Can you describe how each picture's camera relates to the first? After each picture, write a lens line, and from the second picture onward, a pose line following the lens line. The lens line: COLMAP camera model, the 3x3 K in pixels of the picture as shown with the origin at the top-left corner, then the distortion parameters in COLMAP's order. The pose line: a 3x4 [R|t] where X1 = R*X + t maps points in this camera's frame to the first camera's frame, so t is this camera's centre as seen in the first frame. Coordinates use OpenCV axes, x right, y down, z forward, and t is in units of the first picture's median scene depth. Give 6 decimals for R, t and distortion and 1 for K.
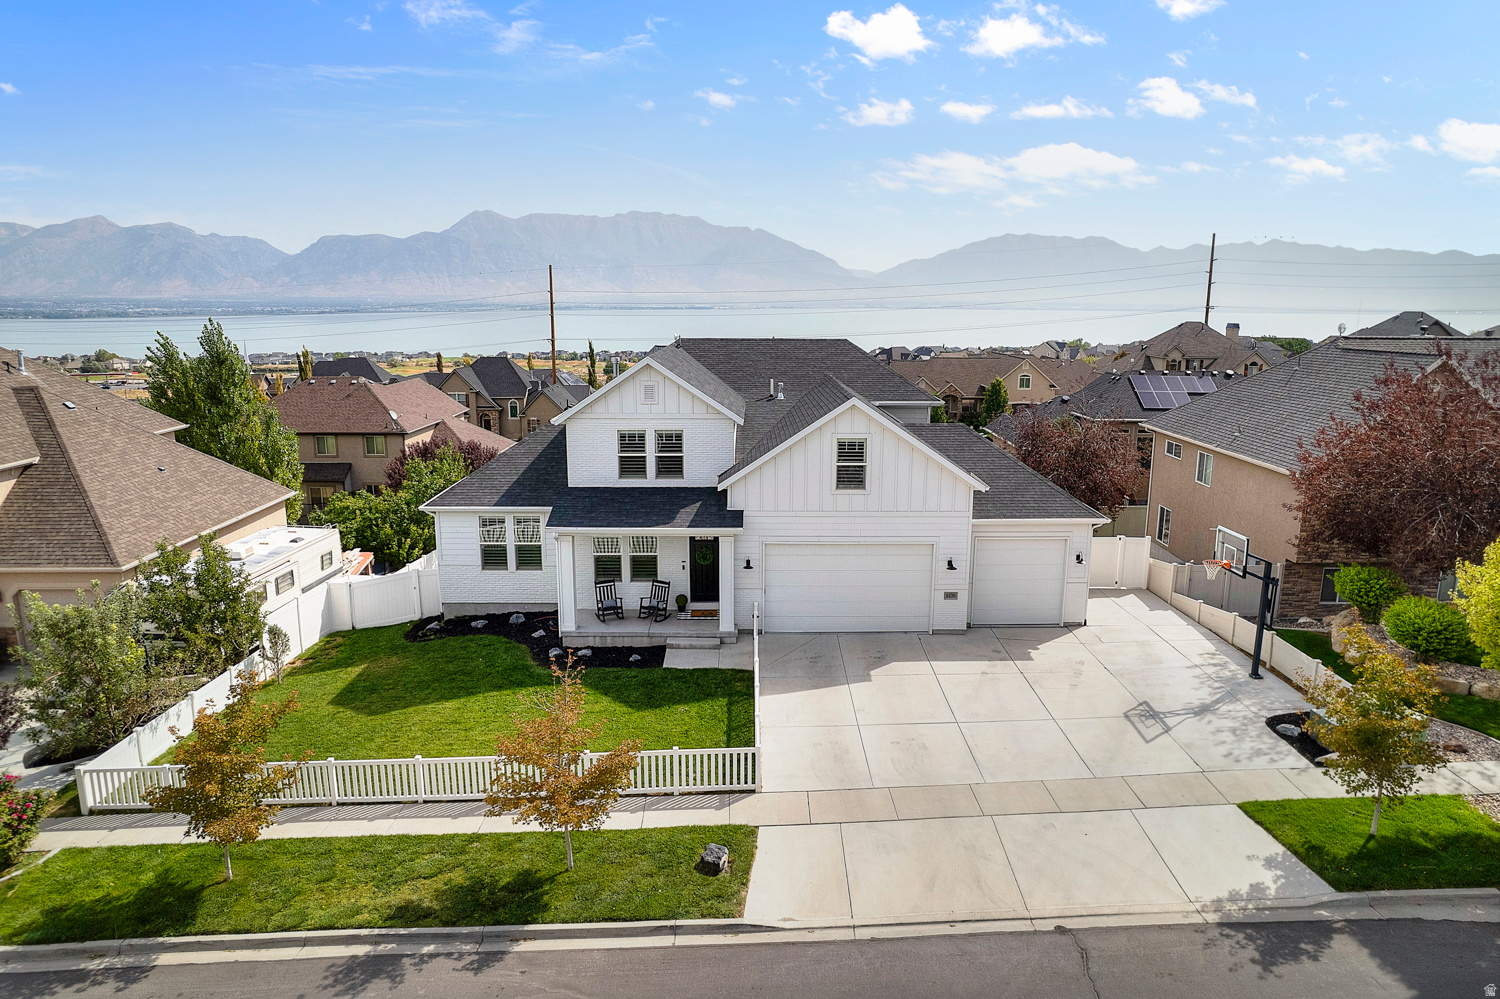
lens RADIAL K [[964.1, 0, 749.5], [0, 964.1, 501.7], [0, 0, 1]] dist [-0.072848, 0.066934]
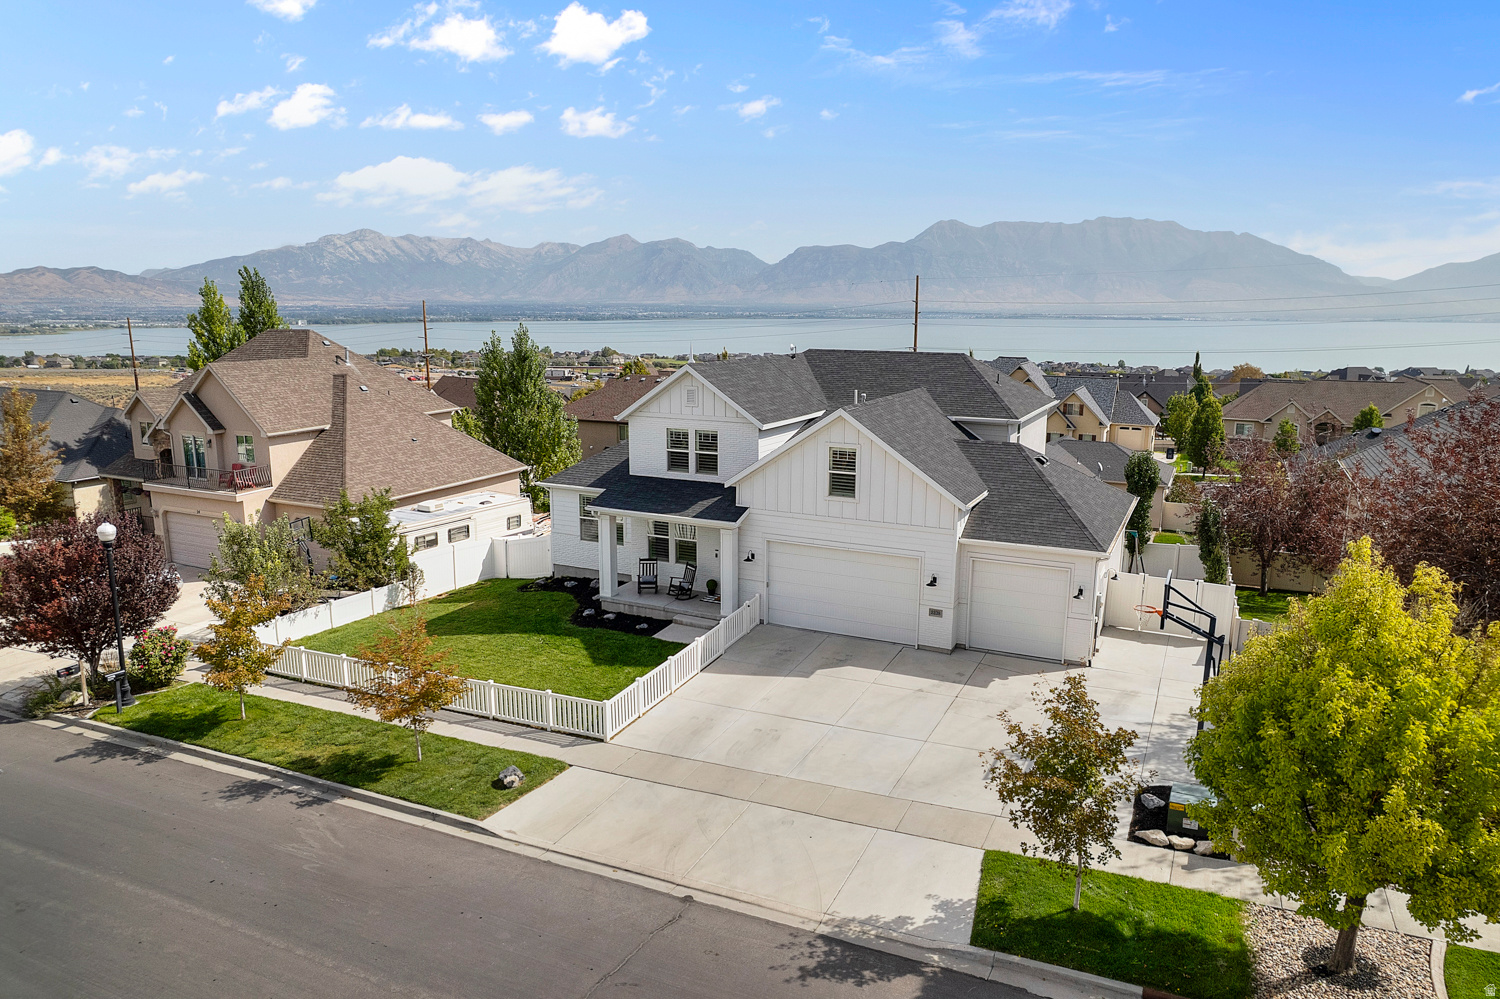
lens RADIAL K [[962.5, 0, 750.0], [0, 962.5, 499.5], [0, 0, 1]] dist [-0.078794, 0.071895]
pose [[0.896258, 0.088138, -0.434688, 0.469247], [-0.092433, 0.995655, 0.011297, -0.012542], [0.433795, 0.030055, 0.900510, 0.021429]]
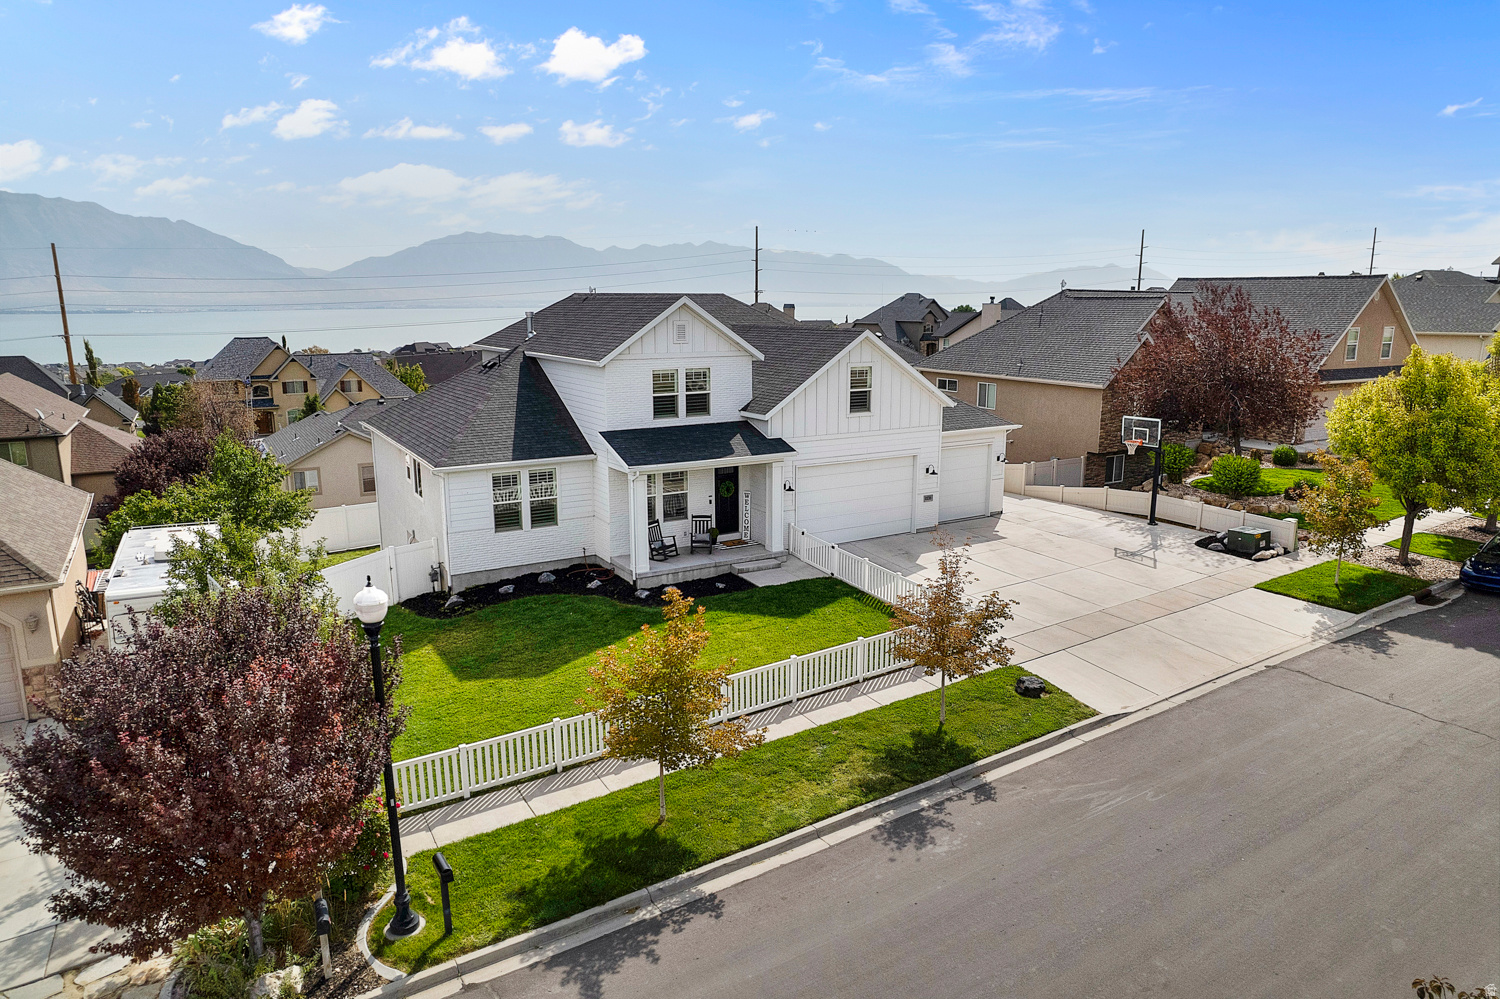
lens RADIAL K [[964.1, 0, 749.5], [0, 964.1, 501.7], [0, 0, 1]] dist [-0.072848, 0.066934]
pose [[0.860473, -0.106711, 0.498196, -0.585637], [0.106036, 0.993917, 0.029748, 0.044523], [-0.498340, 0.027229, 0.866554, 0.083864]]
